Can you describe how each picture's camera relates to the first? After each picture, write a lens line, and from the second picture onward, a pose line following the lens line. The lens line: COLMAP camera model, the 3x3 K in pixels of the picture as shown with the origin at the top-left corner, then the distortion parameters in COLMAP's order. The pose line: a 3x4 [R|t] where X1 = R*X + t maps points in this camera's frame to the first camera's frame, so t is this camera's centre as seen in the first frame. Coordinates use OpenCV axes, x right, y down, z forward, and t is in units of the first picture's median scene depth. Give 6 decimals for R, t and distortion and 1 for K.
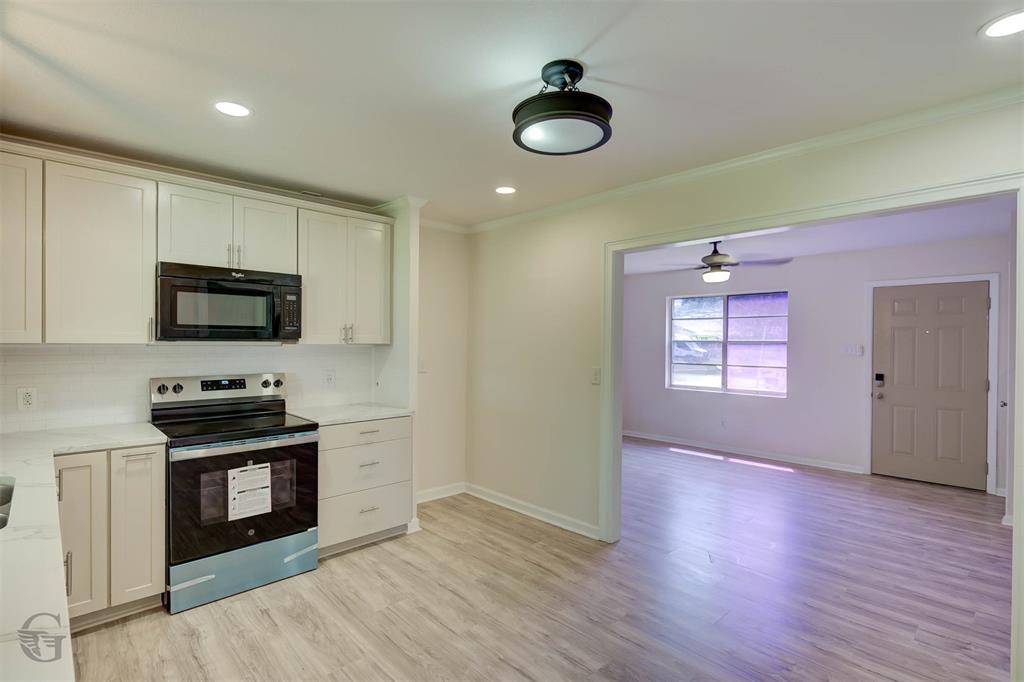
lens RADIAL K [[506.3, 0, 508.1], [0, 506.3, 340.6], [0, 0, 1]] dist [-0.006837, -0.000514]
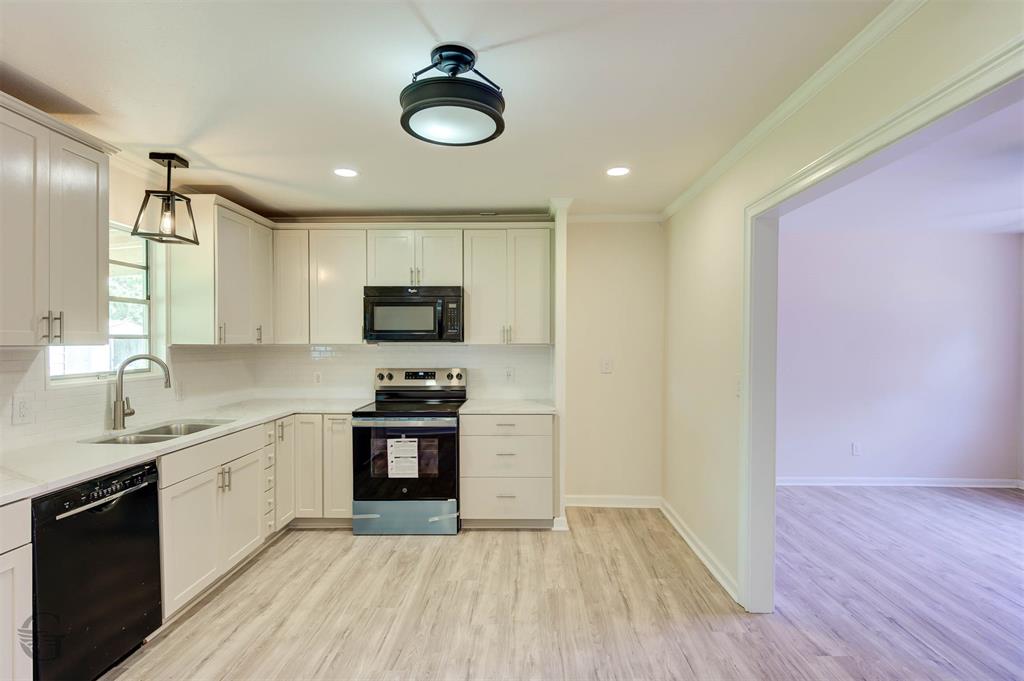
lens RADIAL K [[506.3, 0, 503.5], [0, 506.3, 340.6], [0, 0, 1]] dist [-0.006837, -0.000514]
pose [[0.698094, -0.007703, -0.715964, 0.537476], [0.007504, 0.999966, -0.003441, 0.003653], [0.715967, -0.002971, 0.698128, 0.254322]]
